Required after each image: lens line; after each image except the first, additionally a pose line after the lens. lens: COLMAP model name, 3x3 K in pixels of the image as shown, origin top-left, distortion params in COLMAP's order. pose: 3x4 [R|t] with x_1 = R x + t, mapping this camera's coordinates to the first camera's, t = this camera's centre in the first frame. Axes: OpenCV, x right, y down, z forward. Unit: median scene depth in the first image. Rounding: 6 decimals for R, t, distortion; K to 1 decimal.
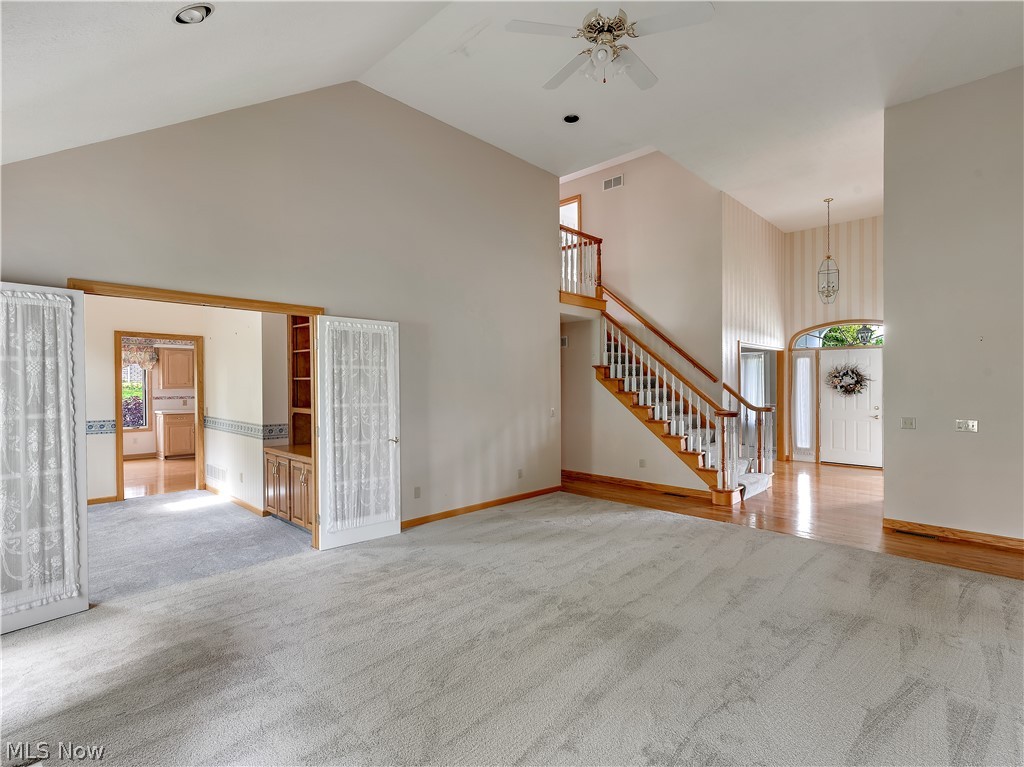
lens RADIAL K [[506.1, 0, 511.4], [0, 506.1, 380.1], [0, 0, 1]] dist [0.017203, -0.002091]
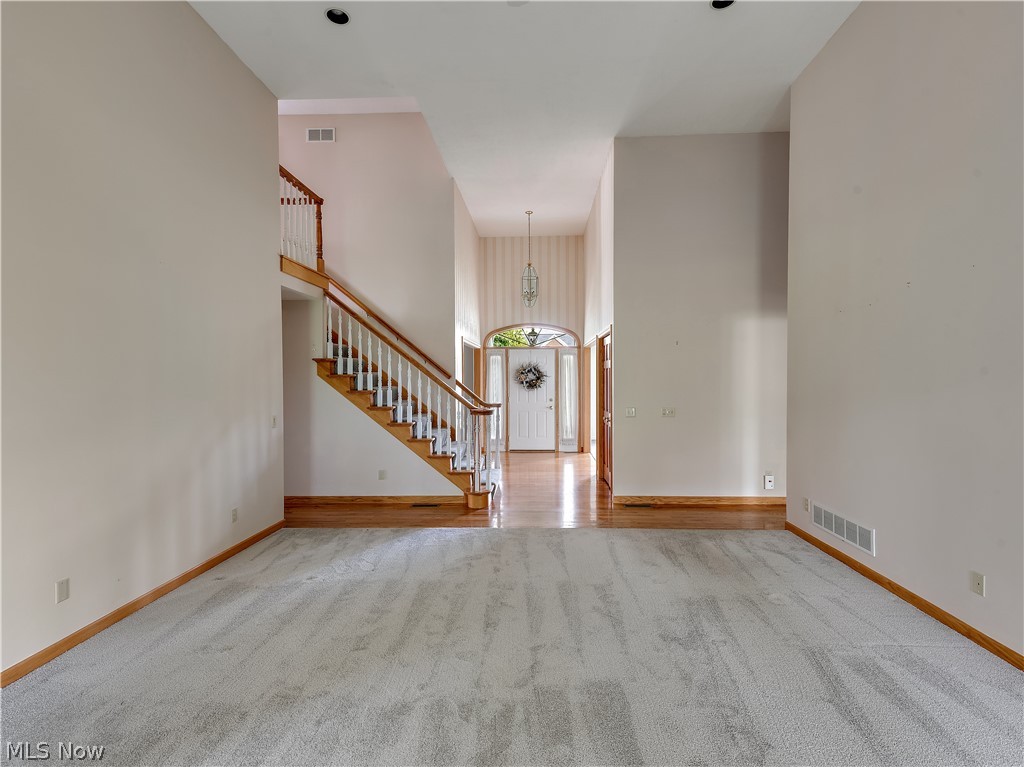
lens RADIAL K [[506.1, 0, 517.9], [0, 506.1, 380.8], [0, 0, 1]] dist [0.017203, -0.002091]
pose [[0.743580, -0.007989, 0.668599, -0.138689], [0.003060, 0.999959, 0.008546, 0.000312], [-0.668640, -0.004308, 0.743574, 0.214685]]
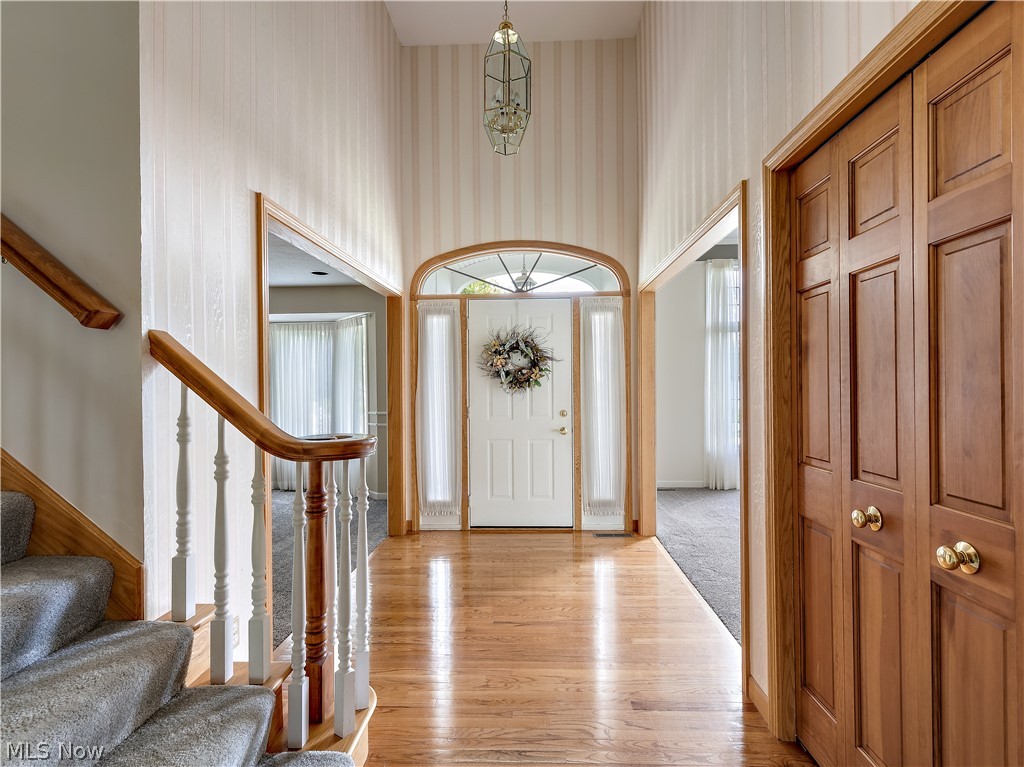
lens RADIAL K [[506.1, 0, 531.8], [0, 506.1, 380.8], [0, 0, 1]] dist [0.017203, -0.002091]
pose [[0.727761, -0.001462, 0.685829, 0.392704], [0.006757, 0.999964, -0.005038, 0.027771], [-0.685798, 0.008301, 0.727745, 0.750059]]
